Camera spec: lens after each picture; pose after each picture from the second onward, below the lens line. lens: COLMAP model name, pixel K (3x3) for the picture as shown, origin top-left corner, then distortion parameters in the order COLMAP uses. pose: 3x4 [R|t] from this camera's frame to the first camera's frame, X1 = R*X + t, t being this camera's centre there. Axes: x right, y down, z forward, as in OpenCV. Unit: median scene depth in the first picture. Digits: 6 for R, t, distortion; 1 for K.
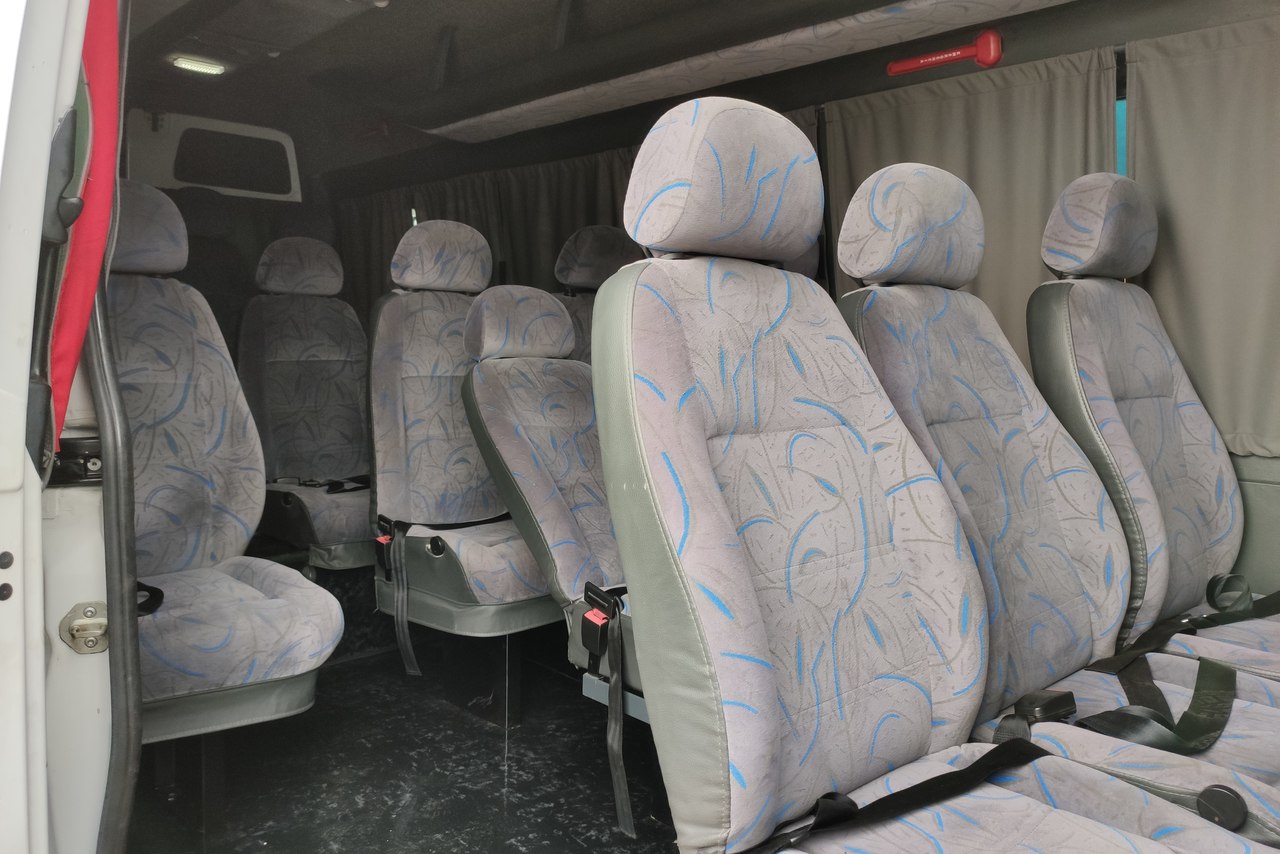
lens RADIAL K [[957.5, 0, 636.2], [0, 957.5, 422.1], [0, 0, 1]] dist [0.075732, -0.108725]
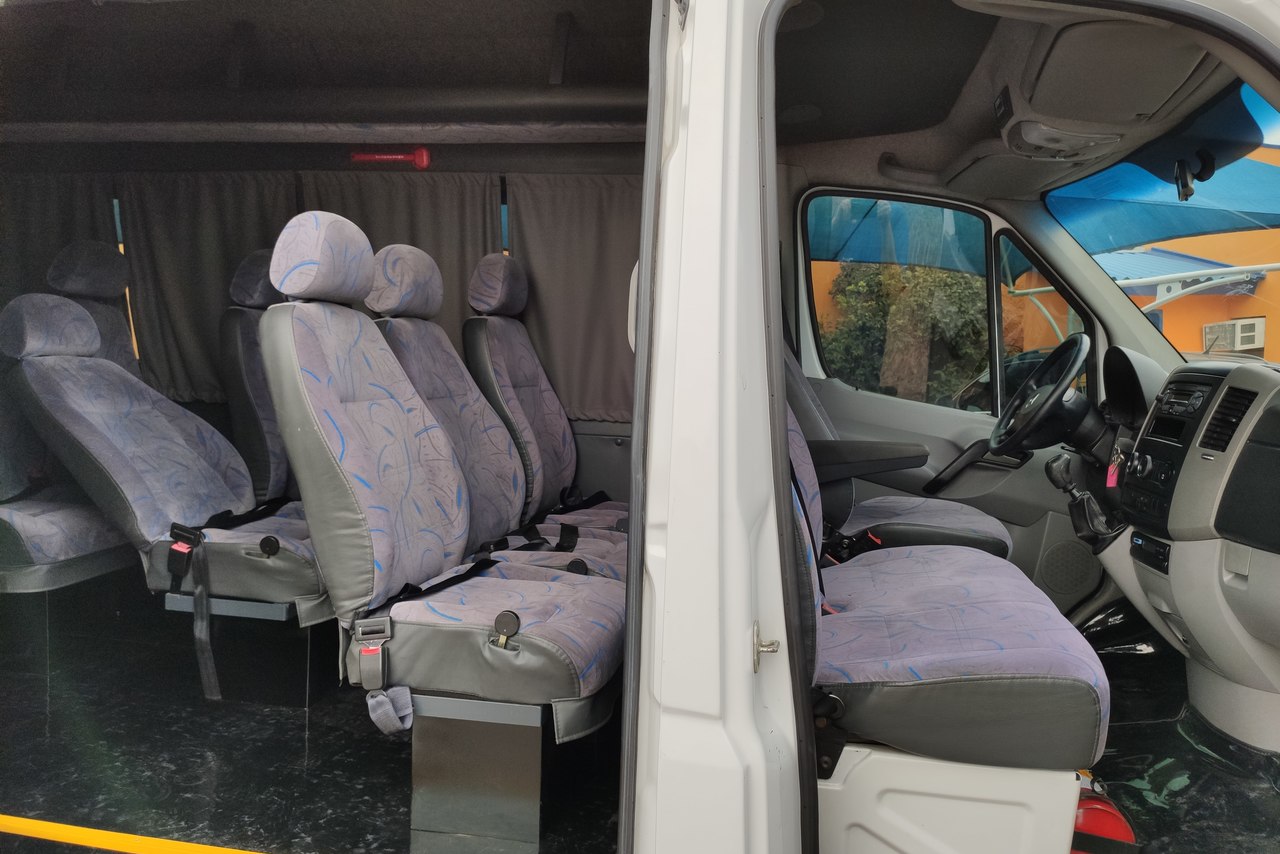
lens RADIAL K [[942.8, 0, 634.0], [0, 942.8, 436.7], [0, 0, 1]] dist [0.091482, -0.145574]
pose [[0.803044, -0.034944, 0.594895, -0.271970], [0.027492, 0.999389, 0.021593, 0.027842], [-0.595286, -0.000985, 0.803513, -0.392266]]
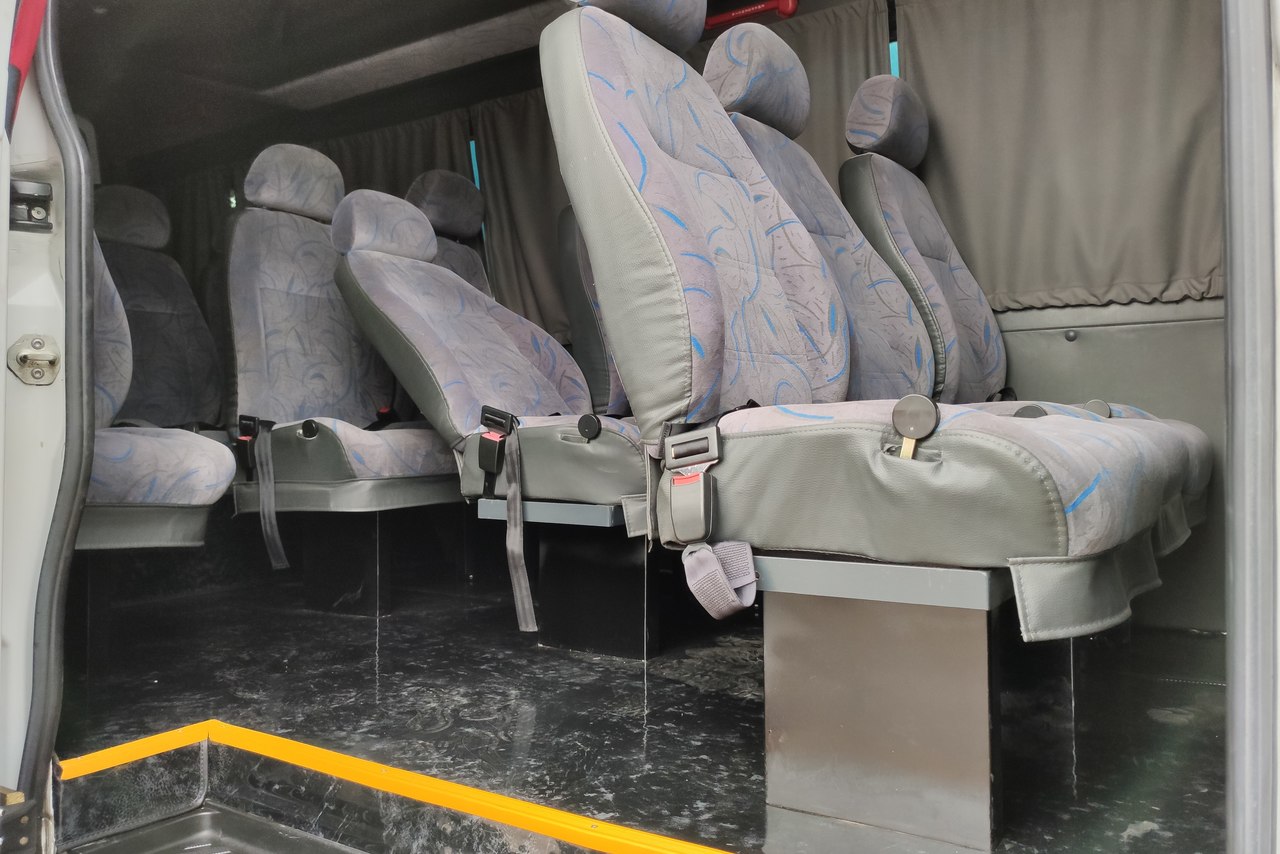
lens RADIAL K [[957.5, 0, 636.2], [0, 957.5, 422.1], [0, 0, 1]] dist [0.075732, -0.108725]
pose [[0.972695, -0.019982, 0.231224, -0.112556], [0.042354, 0.994840, -0.092197, 0.244227], [-0.228188, 0.099473, 0.968522, -0.080297]]
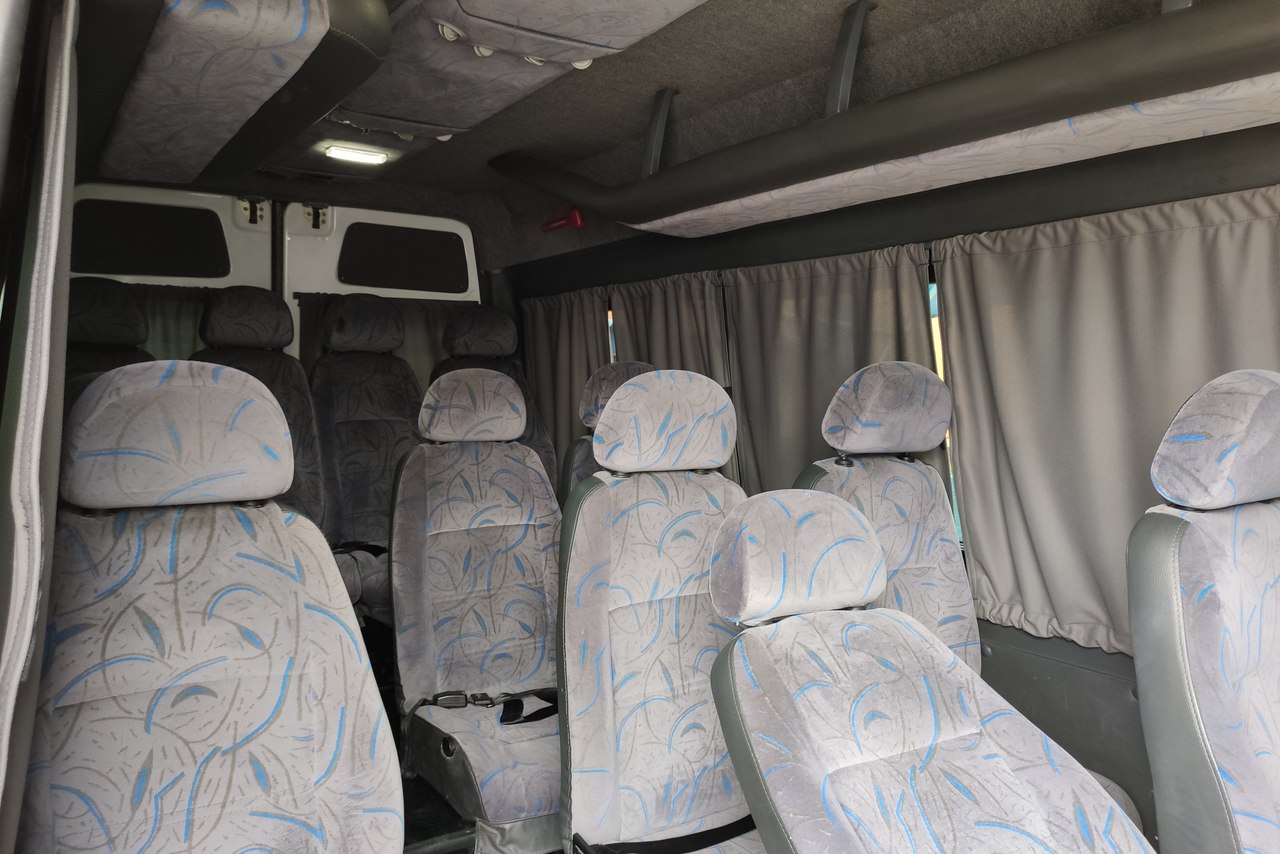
lens RADIAL K [[955.2, 0, 640.0], [0, 955.2, 427.0], [0, 0, 1]] dist [0.100472, -0.158742]
pose [[0.984893, -0.002013, -0.173151, -0.126200], [-0.004819, 0.999227, -0.039025, -0.175264], [0.173096, 0.039270, 0.984122, 0.407122]]
